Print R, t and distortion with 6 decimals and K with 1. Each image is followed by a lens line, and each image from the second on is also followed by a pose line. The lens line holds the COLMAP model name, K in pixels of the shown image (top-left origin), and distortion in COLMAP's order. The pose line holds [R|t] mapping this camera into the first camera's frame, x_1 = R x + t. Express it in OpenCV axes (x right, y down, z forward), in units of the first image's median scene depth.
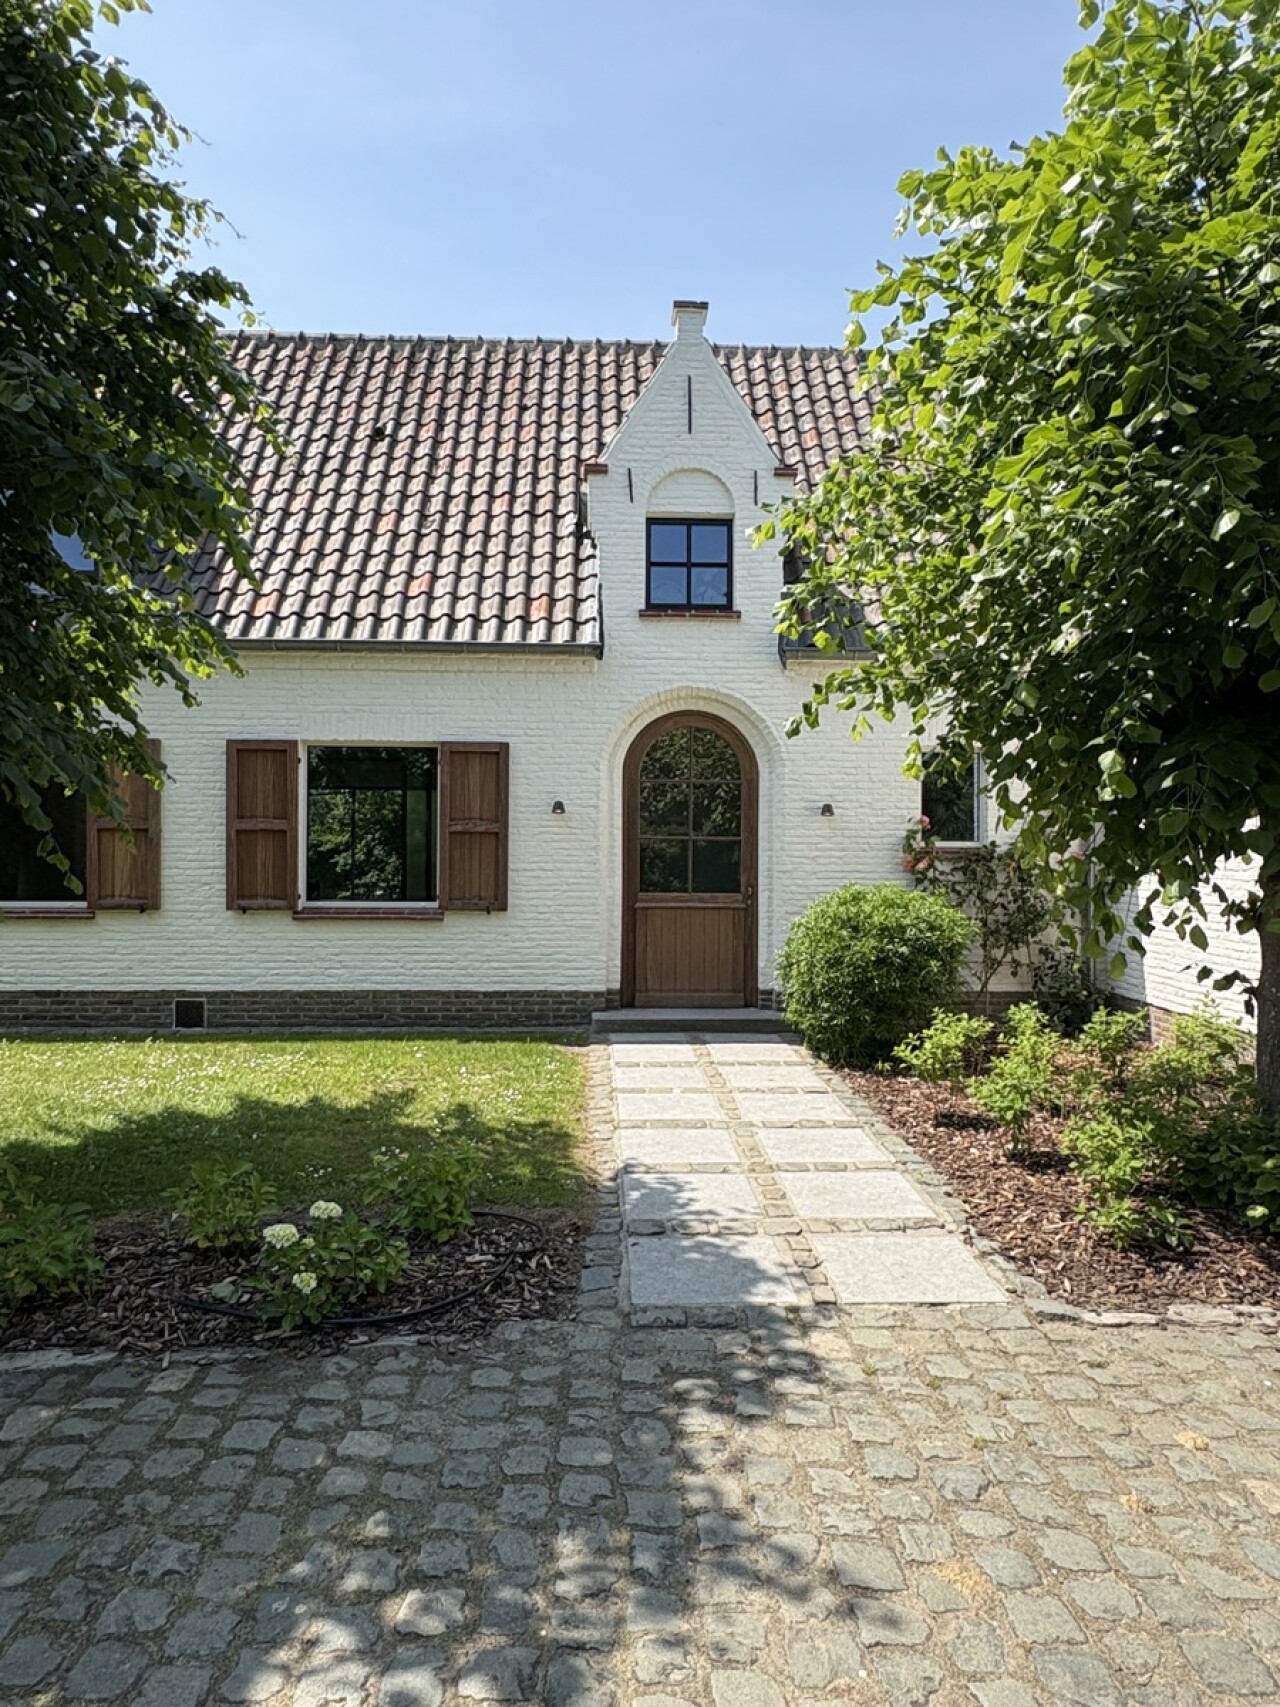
lens RADIAL K [[1068.0, 0, 639.8], [0, 1068.0, 849.5], [0, 0, 1]] dist [0.001864, 0.000221]
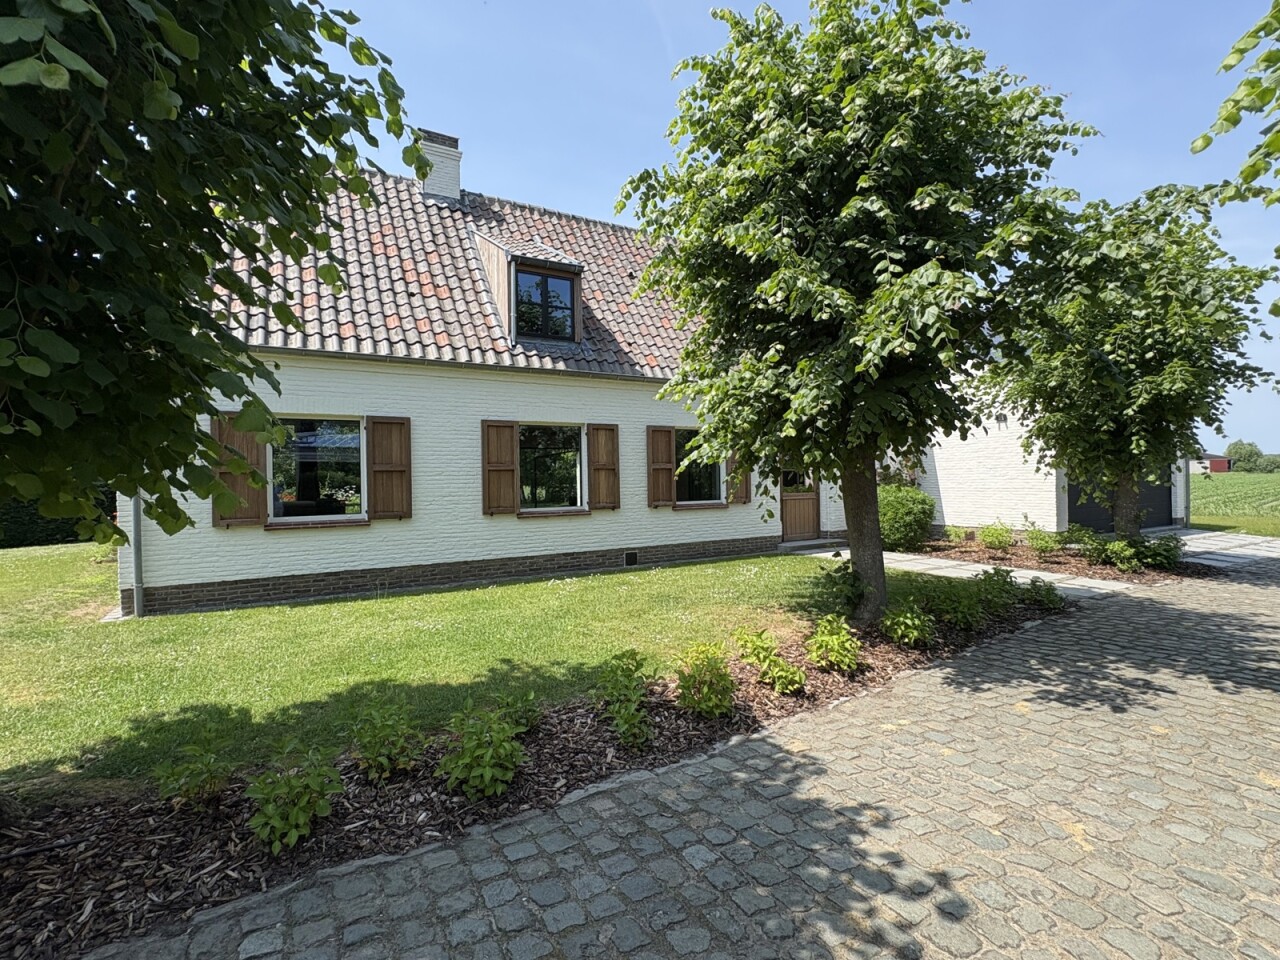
lens RADIAL K [[606.4, 0, 642.3], [0, 606.4, 479.6], [0, 0, 1]] dist [0.000465, 0.000055]
pose [[0.892193, -0.024231, 0.451003, -0.890376], [0.022454, 0.999705, 0.009291, -0.008051], [-0.451095, 0.001837, 0.892474, -0.046874]]
